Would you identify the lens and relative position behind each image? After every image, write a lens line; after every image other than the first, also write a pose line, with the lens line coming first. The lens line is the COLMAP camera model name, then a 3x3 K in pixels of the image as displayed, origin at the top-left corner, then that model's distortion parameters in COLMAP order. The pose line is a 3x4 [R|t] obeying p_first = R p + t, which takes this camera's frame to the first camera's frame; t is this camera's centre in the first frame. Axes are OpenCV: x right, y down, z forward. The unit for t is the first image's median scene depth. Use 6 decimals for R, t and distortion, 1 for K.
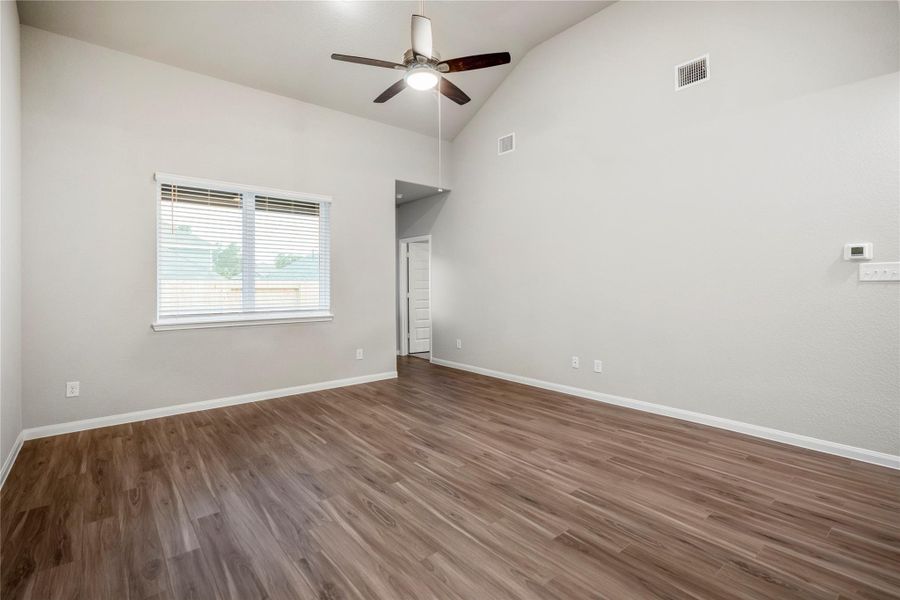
lens RADIAL K [[419.9, 0, 446.4], [0, 419.9, 293.1], [0, 0, 1]] dist [-0.008874, 0.000221]
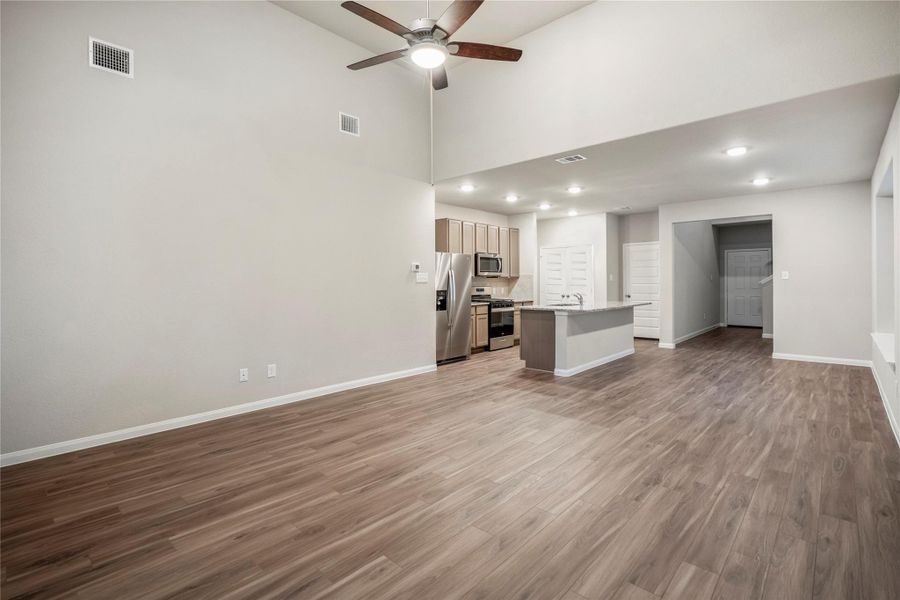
lens RADIAL K [[419.9, 0, 449.0], [0, 419.9, 291.3], [0, 0, 1]] dist [-0.008874, 0.000221]
pose [[-0.125432, -0.015318, 0.991984, -0.854295], [0.029499, 0.999381, 0.019162, -0.017469], [-0.991664, 0.031666, -0.124903, 0.957708]]
